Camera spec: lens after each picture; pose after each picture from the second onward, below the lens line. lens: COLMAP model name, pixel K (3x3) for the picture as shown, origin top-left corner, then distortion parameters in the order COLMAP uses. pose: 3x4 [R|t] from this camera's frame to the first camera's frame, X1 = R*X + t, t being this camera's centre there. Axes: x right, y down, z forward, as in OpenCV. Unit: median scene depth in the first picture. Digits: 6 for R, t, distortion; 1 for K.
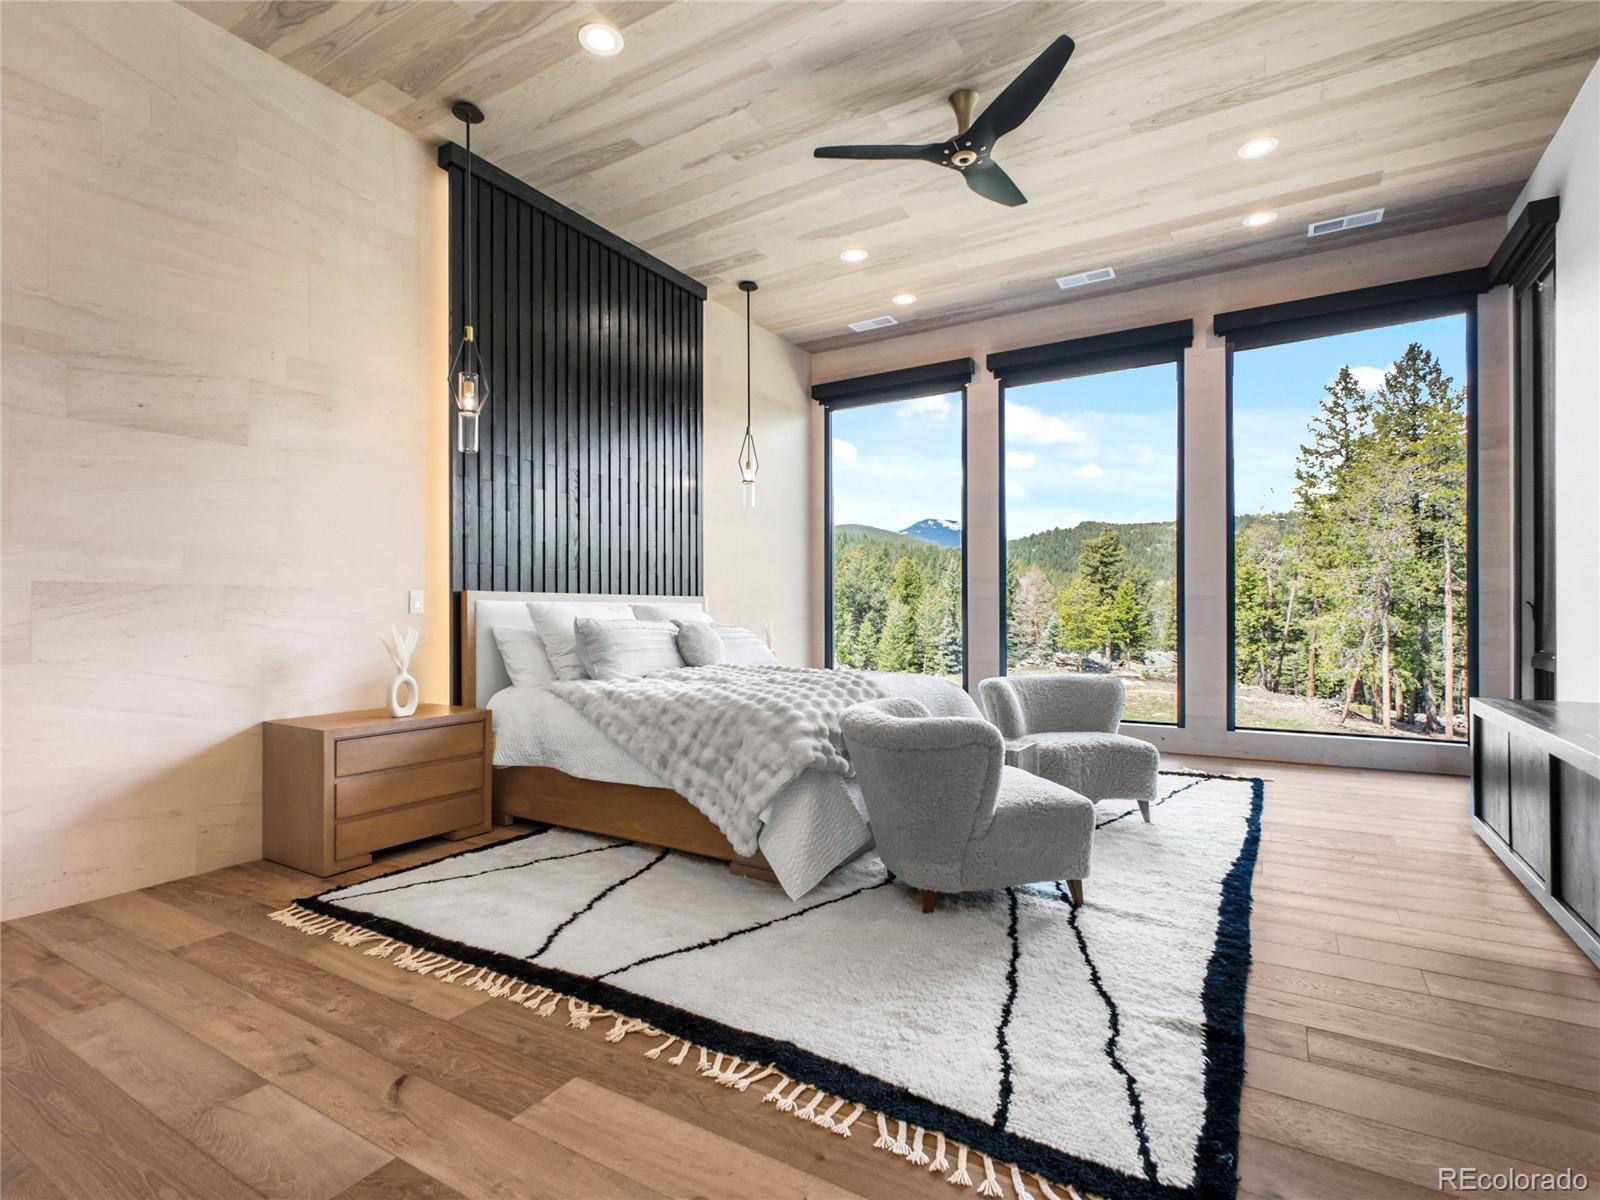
lens RADIAL K [[783.9, 0, 798.9], [0, 783.9, 611.6], [0, 0, 1]] dist [0.005041, -0.001241]
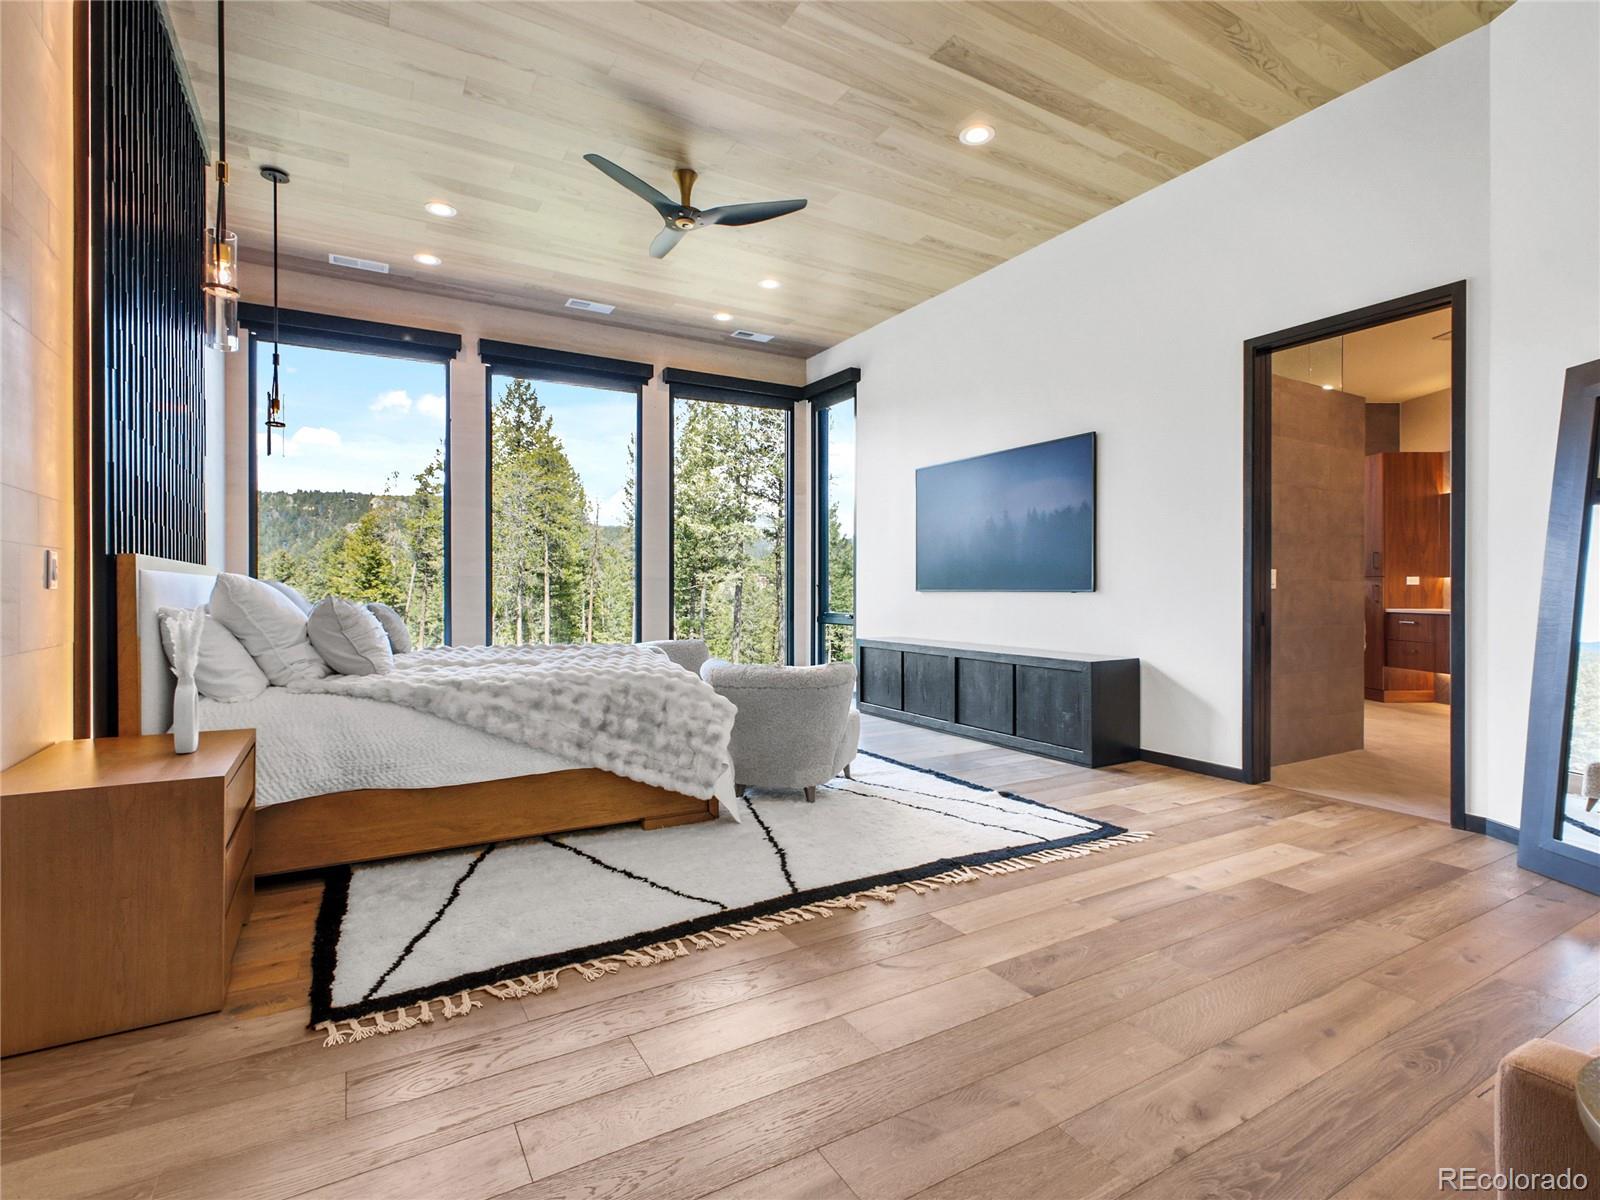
lens RADIAL K [[783.9, 0, 798.7], [0, 783.9, 592.8], [0, 0, 1]] dist [0.005041, -0.001241]
pose [[0.480001, 0.000268, 0.877268, -0.873748], [-0.004329, 0.999989, 0.002063, 0.000749], [-0.877257, -0.004788, 0.479996, 0.273339]]
